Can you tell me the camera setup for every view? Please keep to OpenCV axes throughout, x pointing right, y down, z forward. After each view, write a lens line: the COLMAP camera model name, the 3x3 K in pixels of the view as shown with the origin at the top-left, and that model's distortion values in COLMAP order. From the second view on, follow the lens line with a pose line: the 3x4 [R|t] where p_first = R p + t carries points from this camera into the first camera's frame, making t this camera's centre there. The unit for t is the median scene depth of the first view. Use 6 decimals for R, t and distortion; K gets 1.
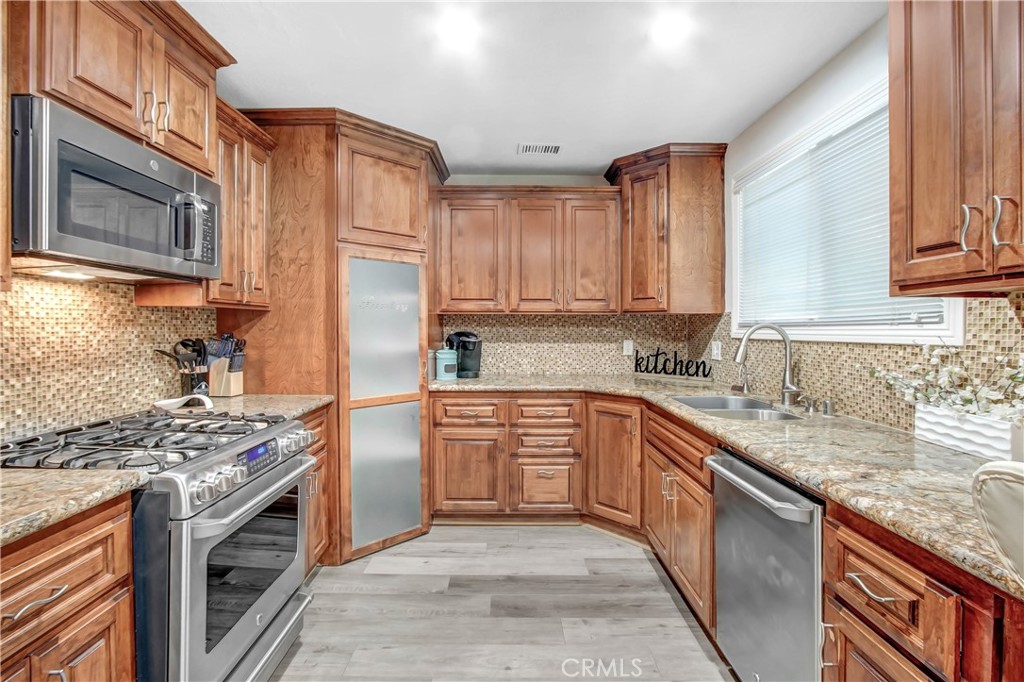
lens RADIAL K [[468.4, 0, 499.6], [0, 468.4, 333.1], [0, 0, 1]] dist [-0.025710, 0.007745]
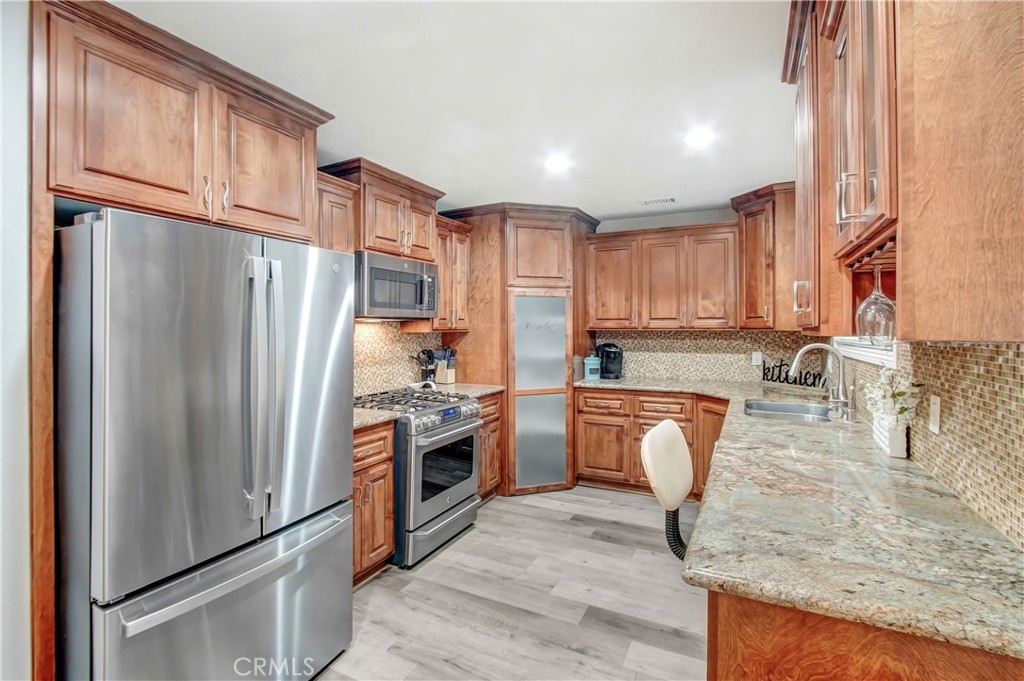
lens RADIAL K [[466.0, 0, 515.3], [0, 466.0, 328.7], [0, 0, 1]] dist [-0.022123, 0.000385]
pose [[0.900682, -0.002755, -0.434471, 0.349584], [-0.001066, 0.999963, -0.008549, -0.044440], [0.434478, 0.008163, 0.900645, -0.383654]]
